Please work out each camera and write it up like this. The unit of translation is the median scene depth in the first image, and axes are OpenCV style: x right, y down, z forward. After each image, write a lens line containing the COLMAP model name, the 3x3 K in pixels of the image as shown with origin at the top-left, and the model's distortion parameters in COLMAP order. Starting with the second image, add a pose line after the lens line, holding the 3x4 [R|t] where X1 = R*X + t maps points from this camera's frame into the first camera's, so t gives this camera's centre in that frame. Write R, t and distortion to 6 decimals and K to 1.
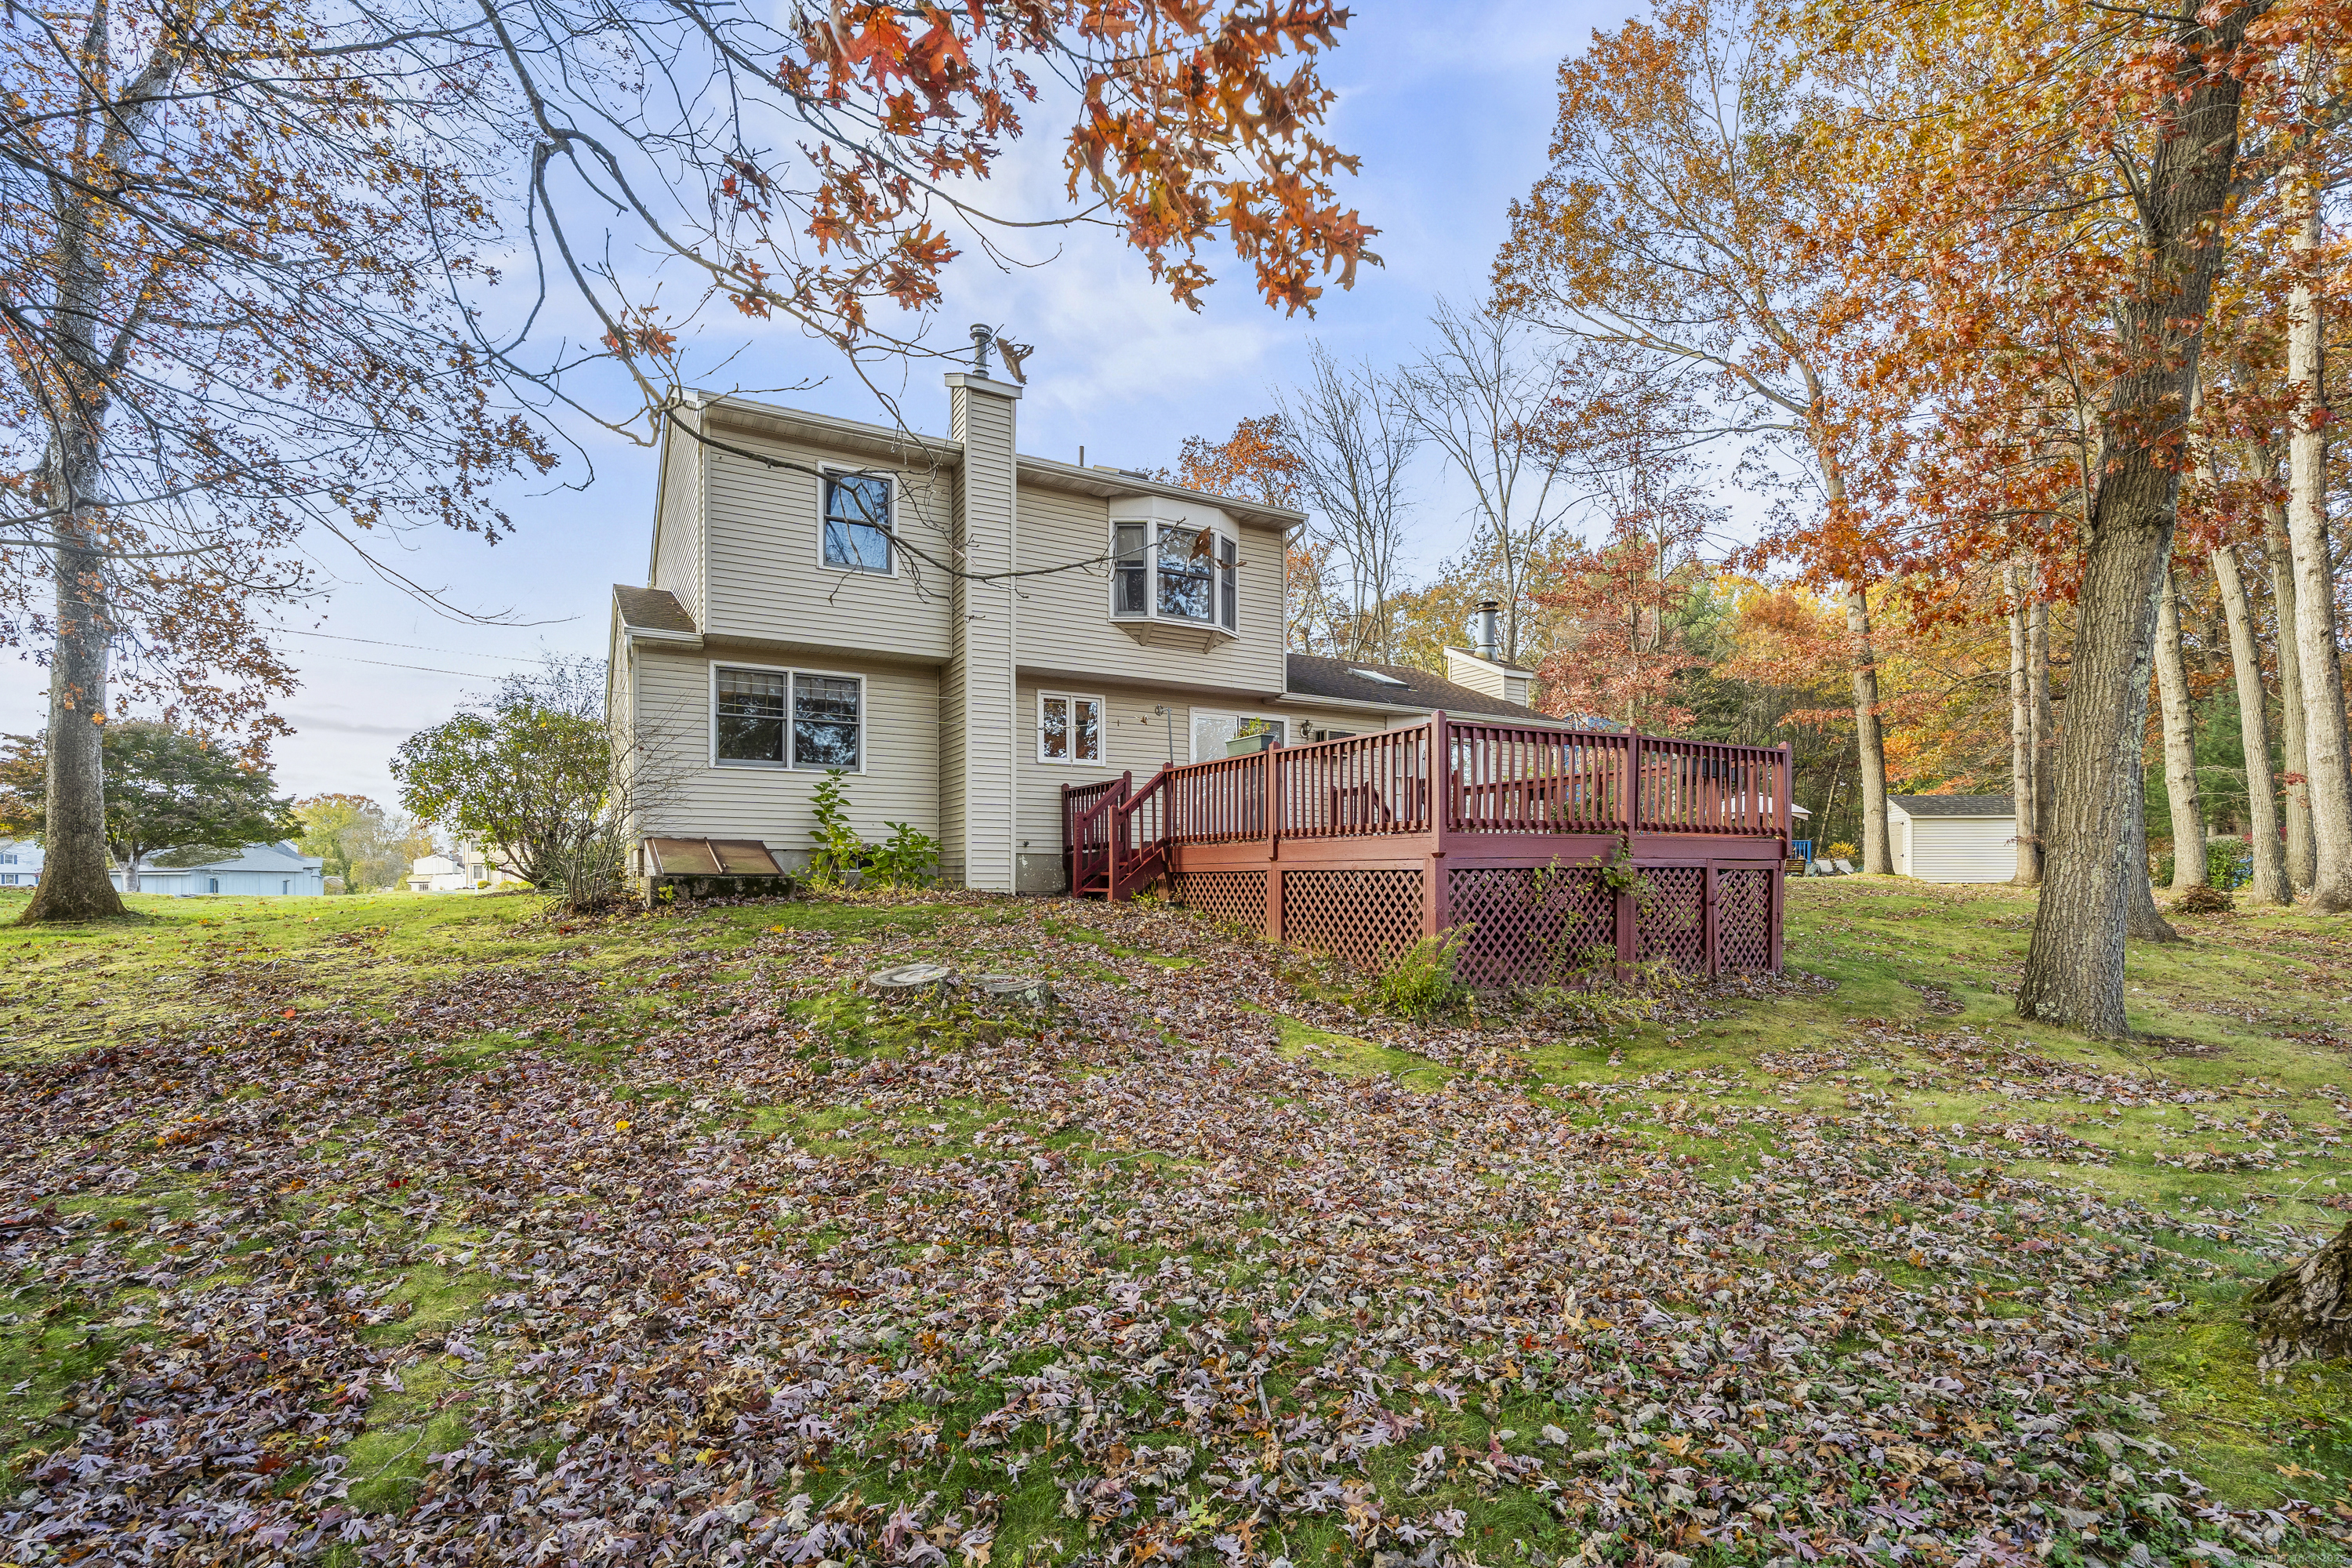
lens RADIAL K [[1034.7, 0, 1181.9], [0, 1034.7, 876.6], [0, 0, 1]] dist [0.001212, 0.000192]
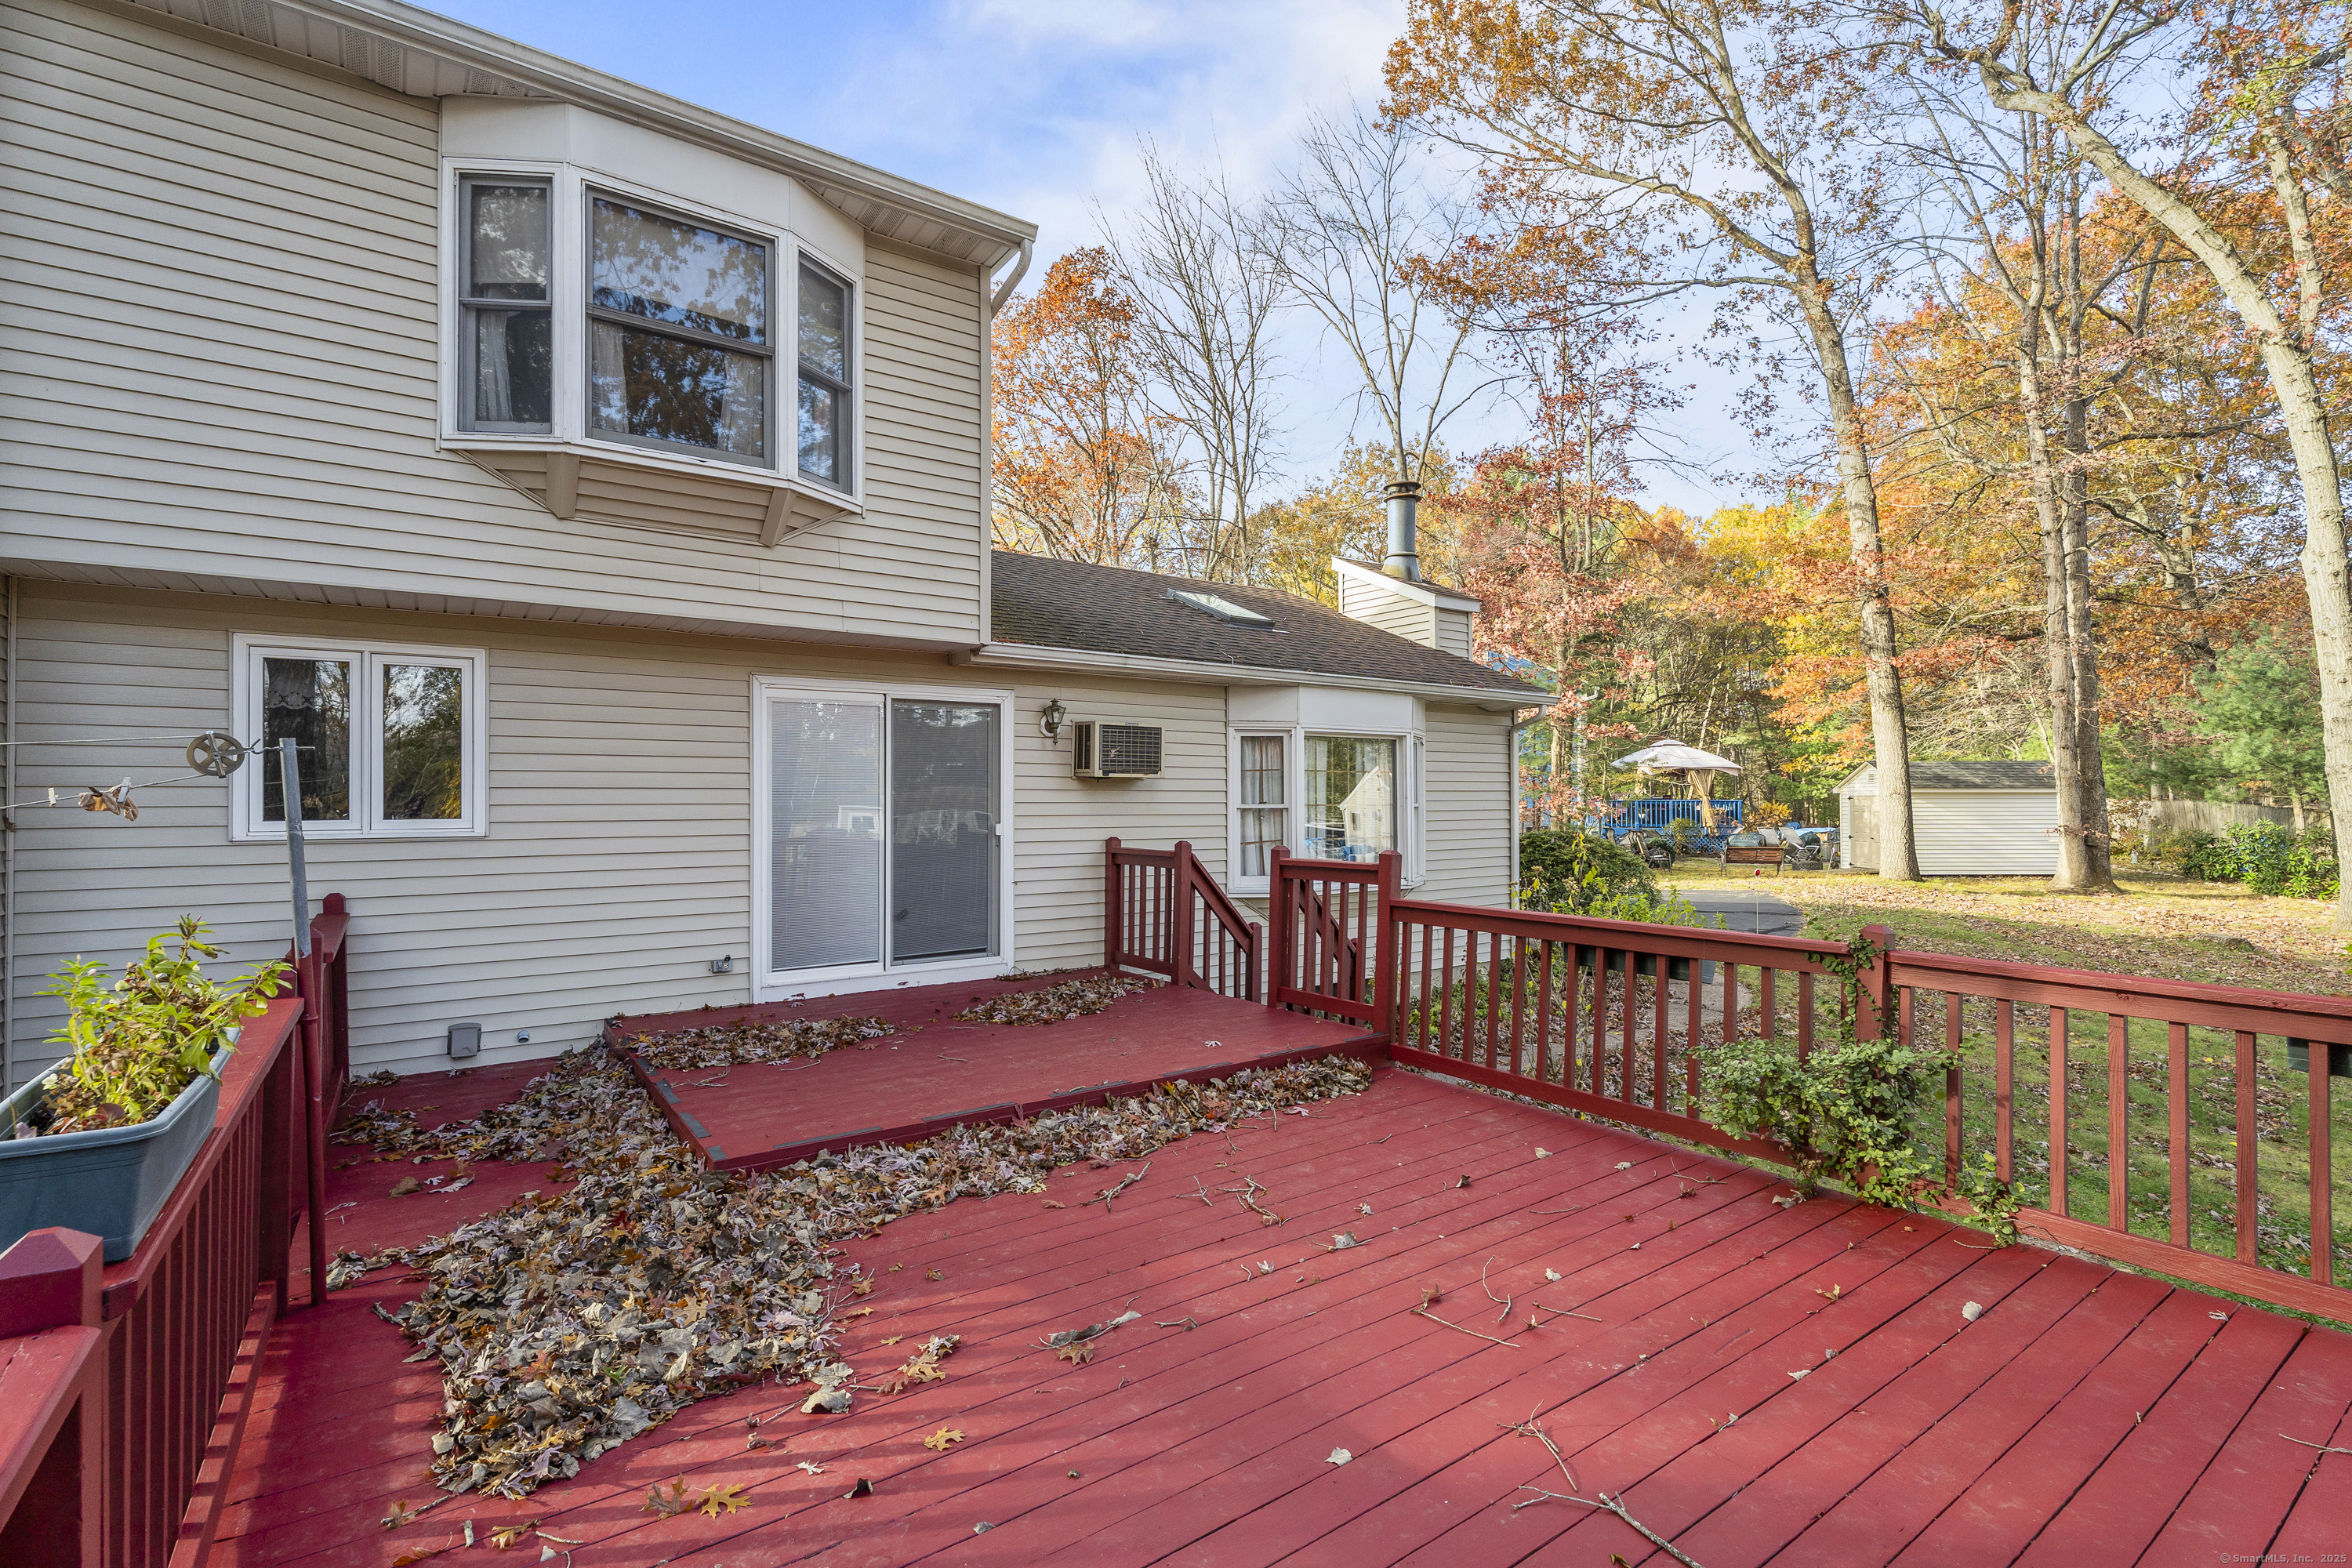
lens RADIAL K [[1073.2, 0, 1162.4], [0, 1073.2, 814.6], [0, 0, 1]] dist [-0.002602, -0.000179]
pose [[0.994496, -0.005965, 0.104609, 0.063152], [0.005071, 0.999948, 0.008817, -0.055514], [-0.104656, -0.008238, 0.994474, 0.276027]]
